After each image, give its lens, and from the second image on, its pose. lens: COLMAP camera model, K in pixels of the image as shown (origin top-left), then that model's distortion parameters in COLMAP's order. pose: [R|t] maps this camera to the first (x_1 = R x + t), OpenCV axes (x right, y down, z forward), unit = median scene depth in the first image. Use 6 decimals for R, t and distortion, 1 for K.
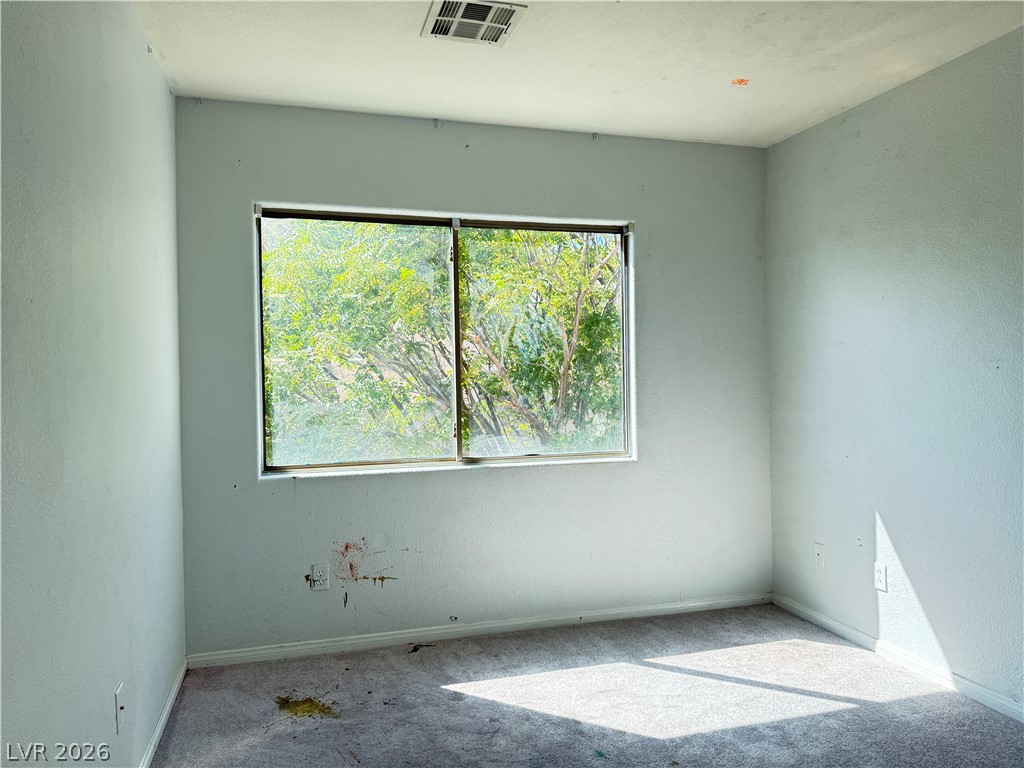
lens RADIAL K [[722.7, 0, 518.9], [0, 722.7, 376.5], [0, 0, 1]] dist [0.053287, -0.077080]
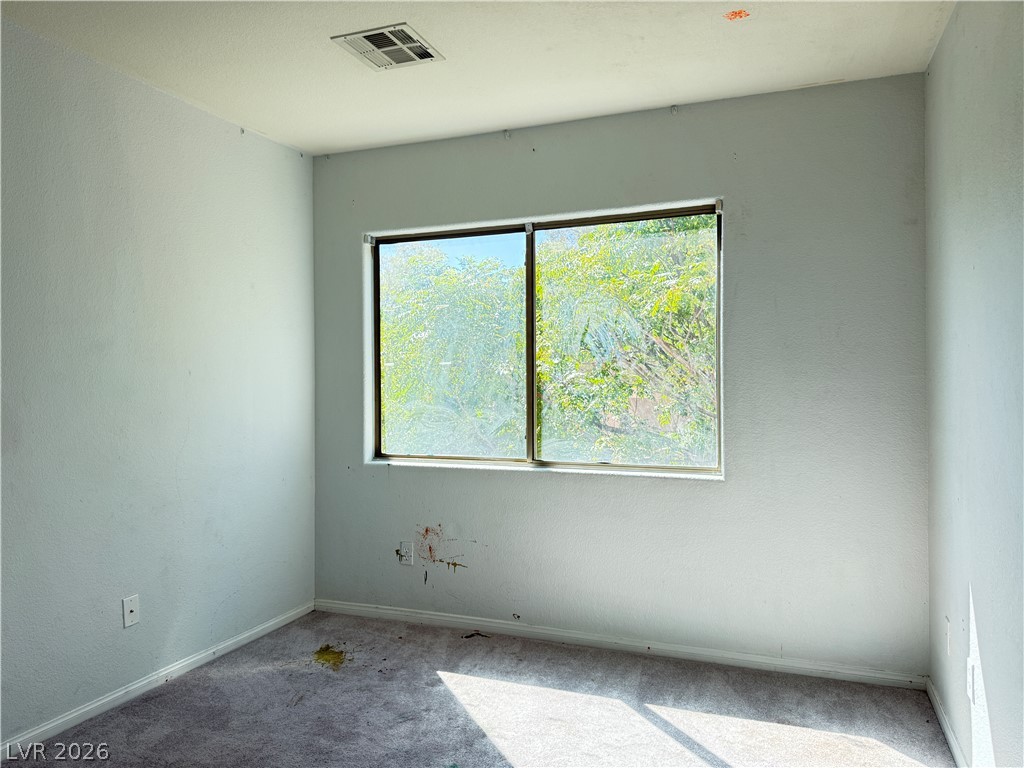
lens RADIAL K [[722.7, 0, 503.2], [0, 722.7, 374.7], [0, 0, 1]] dist [0.053287, -0.077080]
pose [[0.793374, 0.004811, -0.608716, 0.532060], [-0.005175, 0.999986, 0.001158, -0.007390], [0.608713, 0.002231, 0.793388, 0.185911]]
